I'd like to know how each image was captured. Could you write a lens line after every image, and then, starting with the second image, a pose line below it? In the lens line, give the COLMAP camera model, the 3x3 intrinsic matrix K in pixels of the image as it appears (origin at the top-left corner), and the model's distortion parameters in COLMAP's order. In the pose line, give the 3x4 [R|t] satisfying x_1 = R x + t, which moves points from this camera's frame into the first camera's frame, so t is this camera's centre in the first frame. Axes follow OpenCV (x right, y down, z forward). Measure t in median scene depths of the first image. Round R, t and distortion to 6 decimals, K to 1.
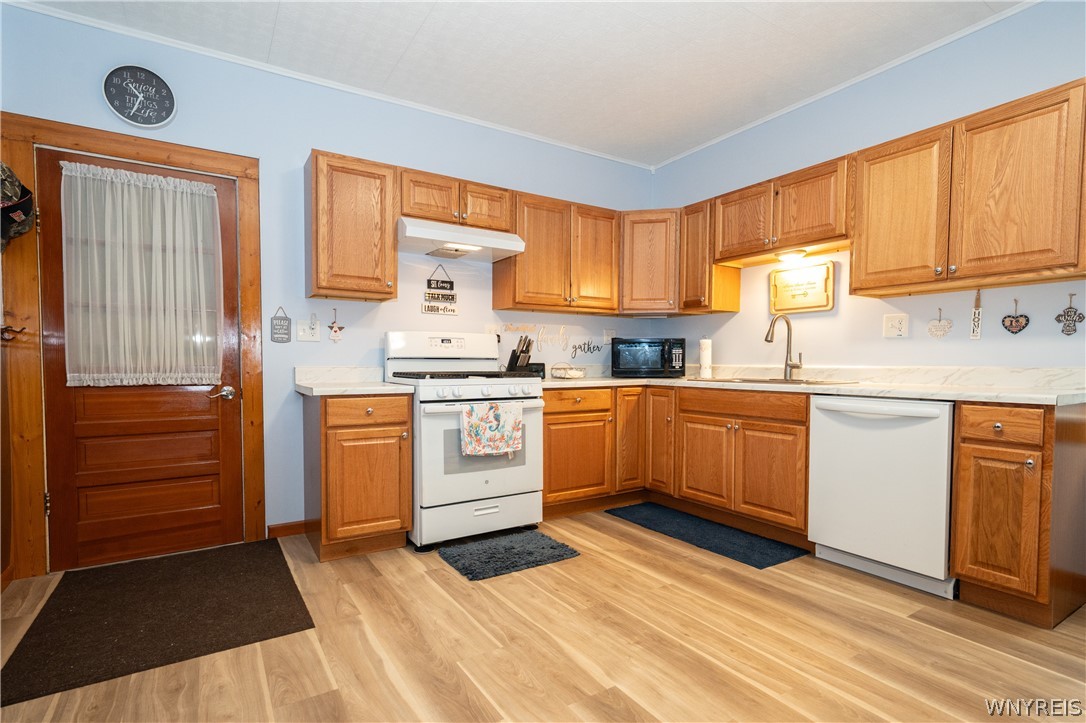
lens RADIAL K [[516.9, 0, 543.9], [0, 516.9, 372.4], [0, 0, 1]] dist [-0.005136, 0.003634]
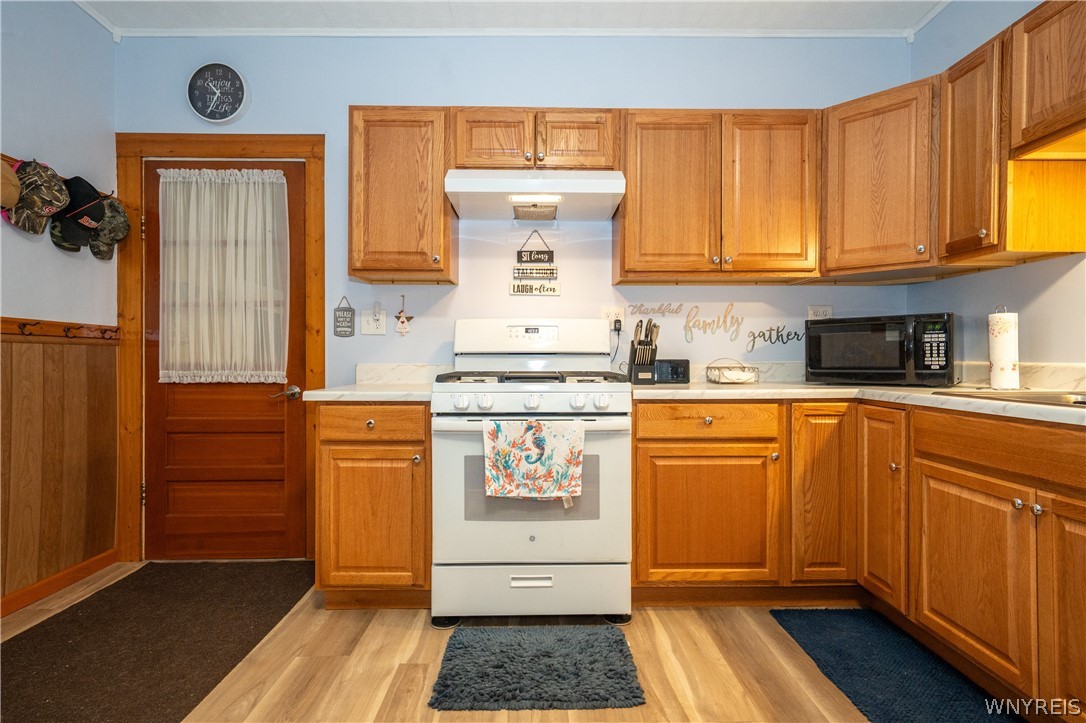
lens RADIAL K [[530.5, 0, 542.6], [0, 530.5, 354.4], [0, 0, 1]] dist [0.002607, 0.001805]
pose [[0.856148, -0.005943, -0.516696, 0.250027], [-0.007926, 0.999665, -0.024633, -0.008265], [0.516669, 0.025185, 0.855815, 0.404794]]
